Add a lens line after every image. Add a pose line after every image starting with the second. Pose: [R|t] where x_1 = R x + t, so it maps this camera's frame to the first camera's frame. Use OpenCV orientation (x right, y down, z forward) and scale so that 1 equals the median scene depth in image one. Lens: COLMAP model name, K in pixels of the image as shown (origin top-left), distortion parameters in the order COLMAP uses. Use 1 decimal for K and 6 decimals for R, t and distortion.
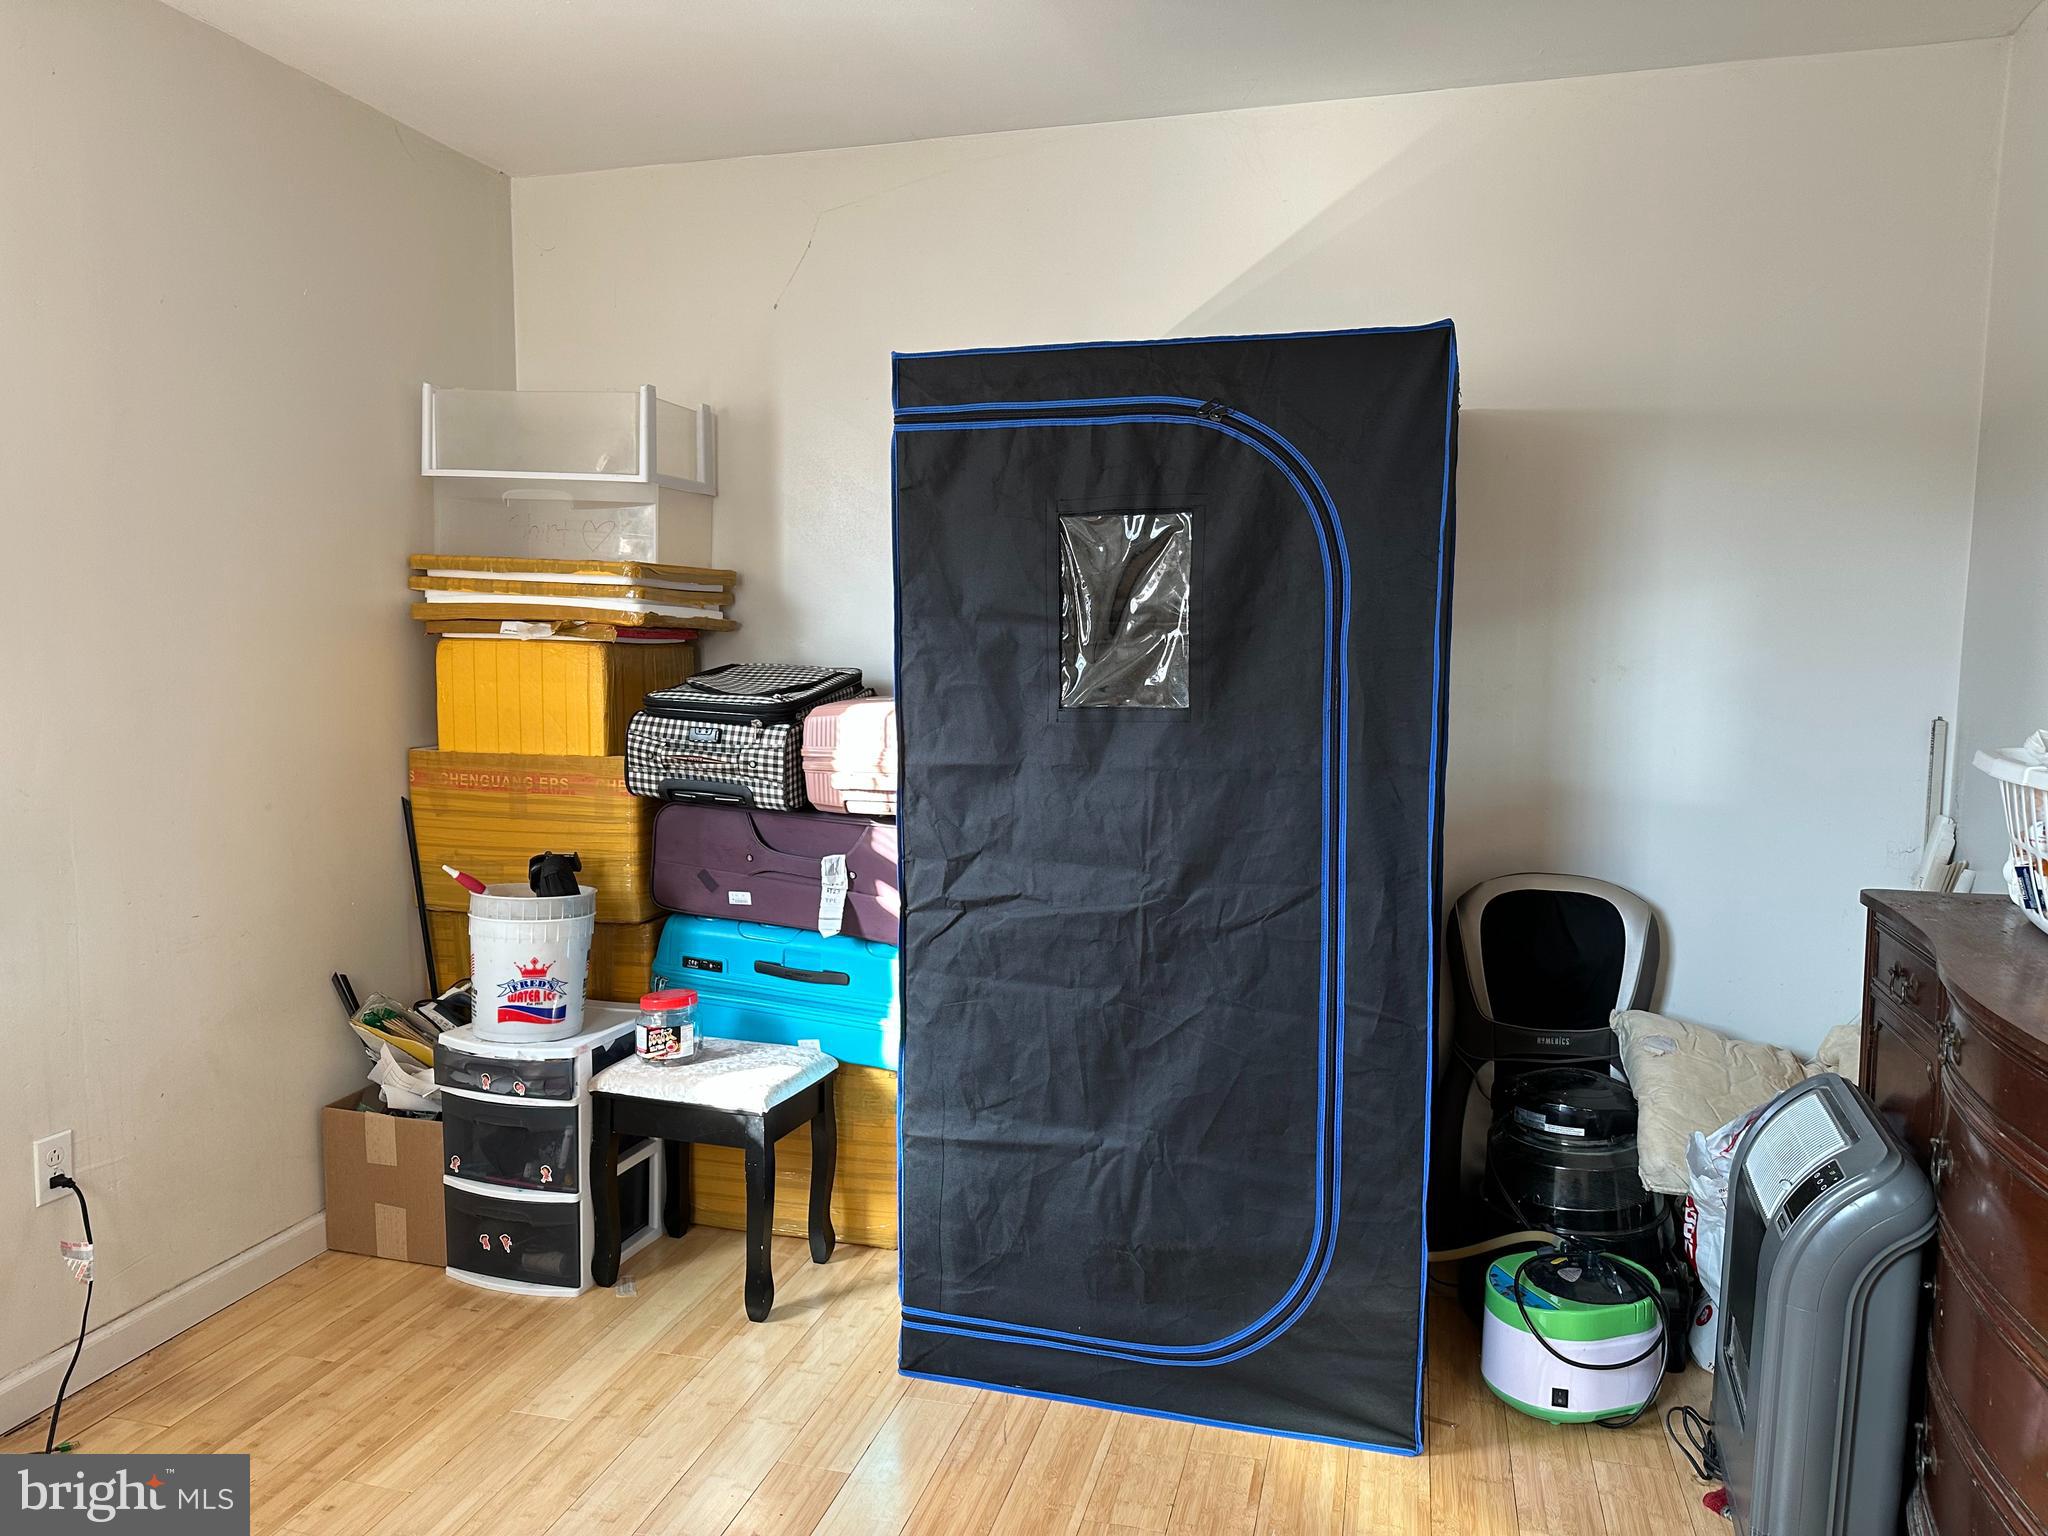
lens RADIAL K [[1449.4, 0, 1017.1], [0, 1449.4, 773.9], [0, 0, 1]] dist [0.086675, -0.115646]
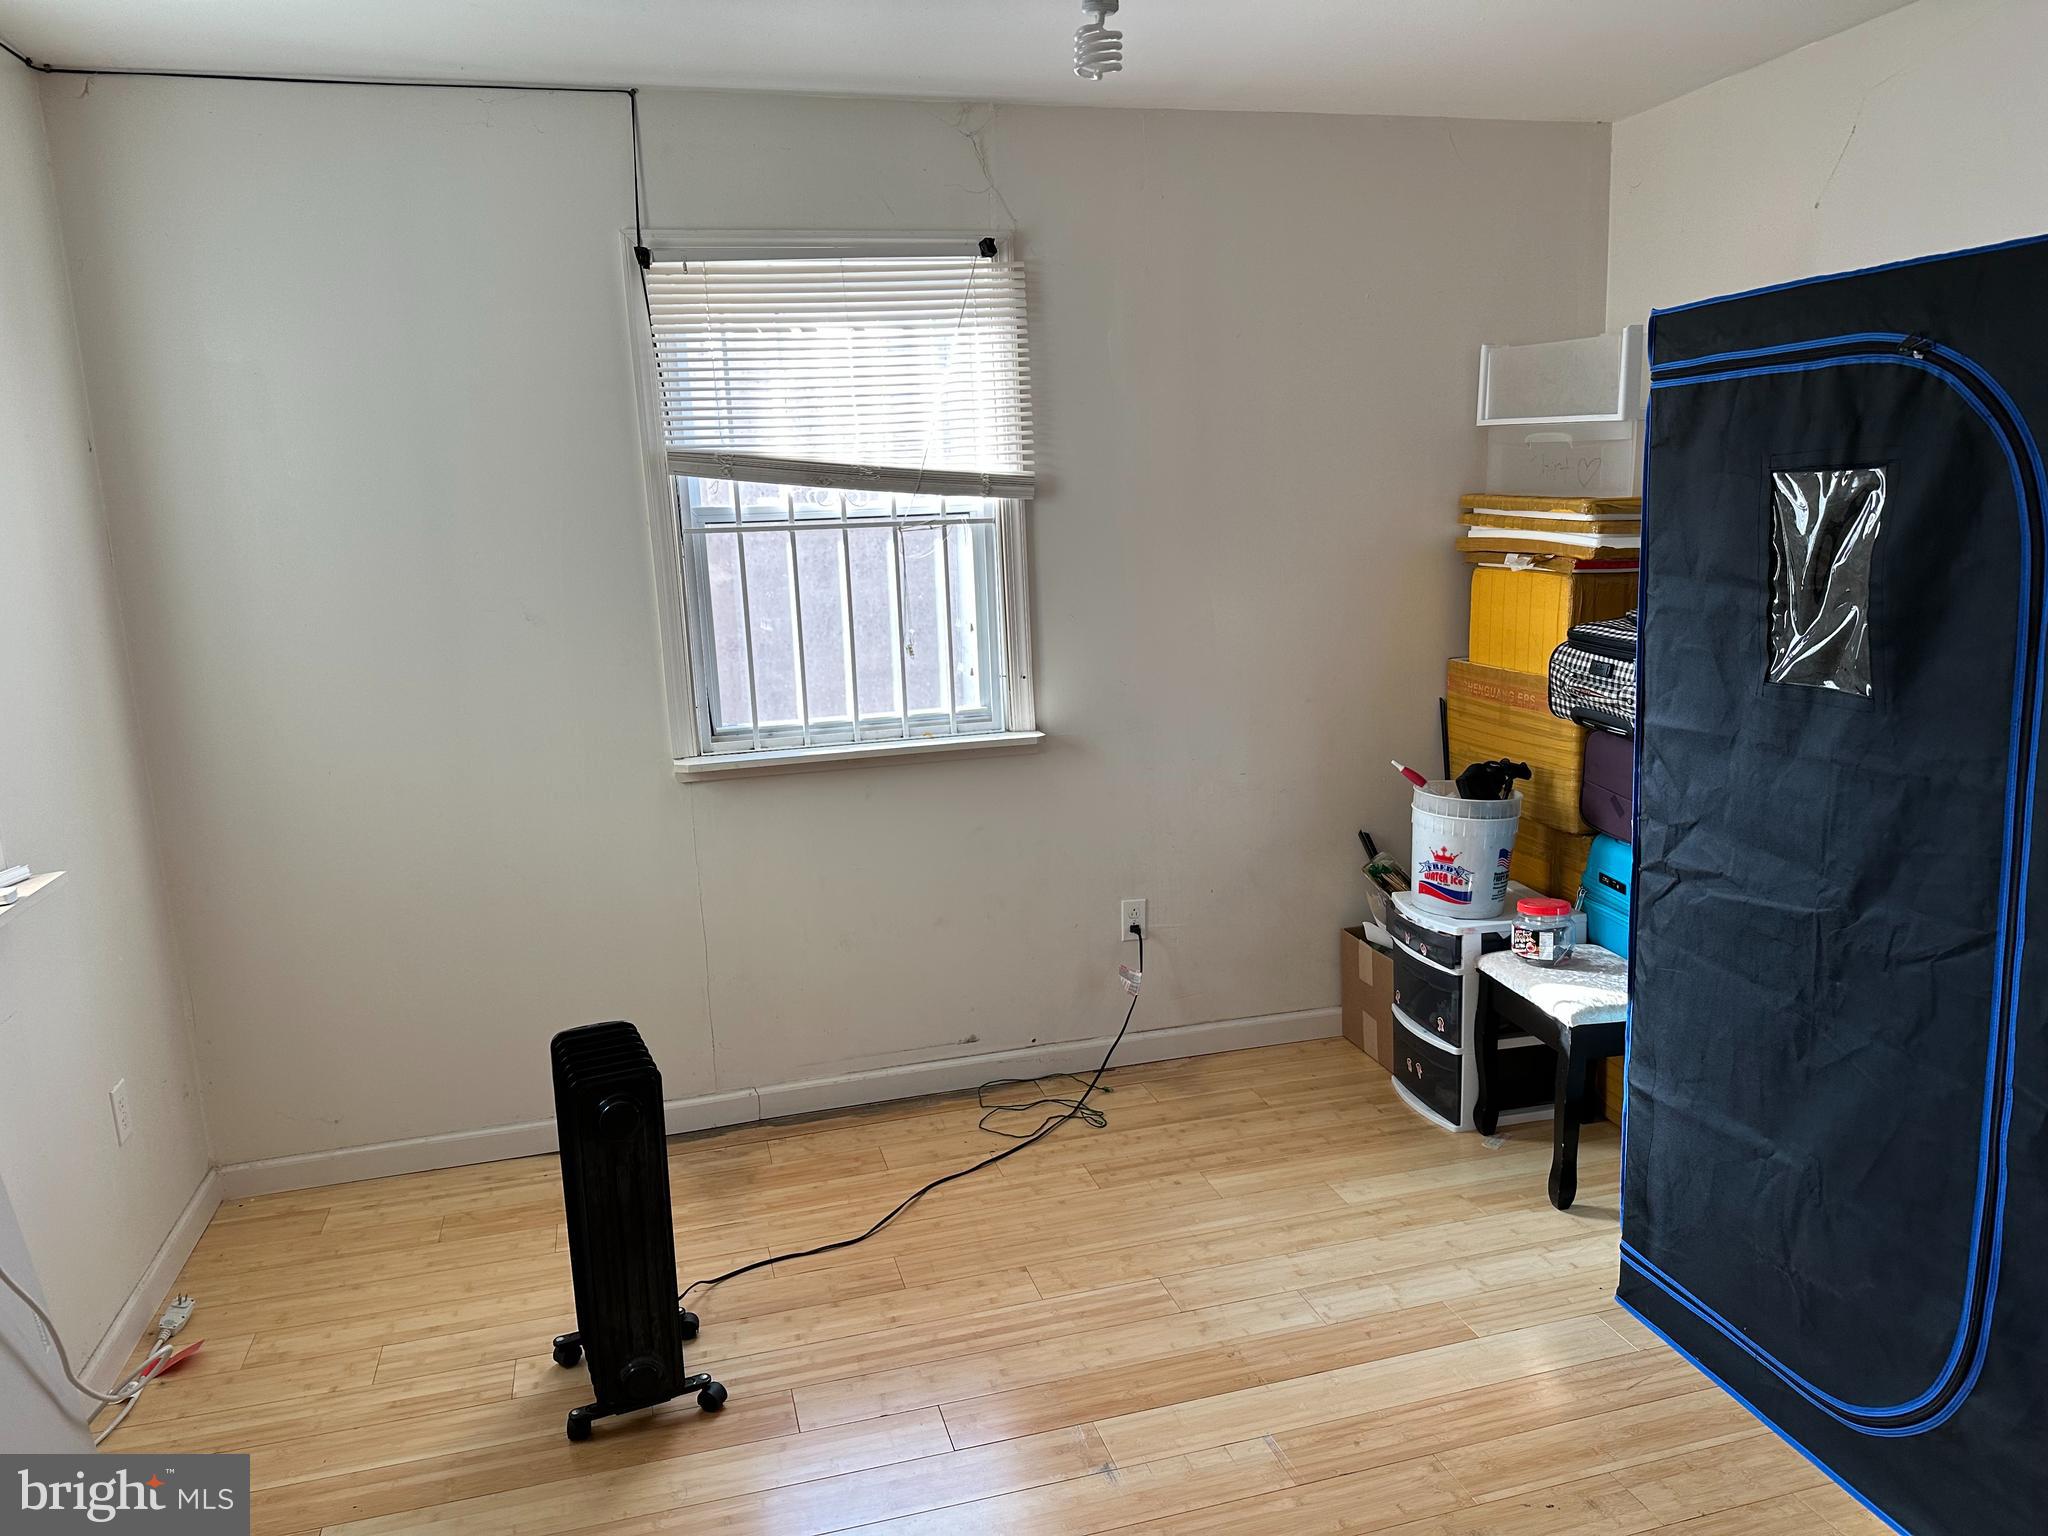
lens RADIAL K [[1449.4, 0, 1025.3], [0, 1449.4, 757.4], [0, 0, 1]] dist [0.086675, -0.115646]
pose [[0.499117, 0.129911, -0.856741, 0.576732], [-0.044677, 0.991241, 0.124278, -0.089501], [0.865382, -0.023753, 0.500550, 0.122544]]
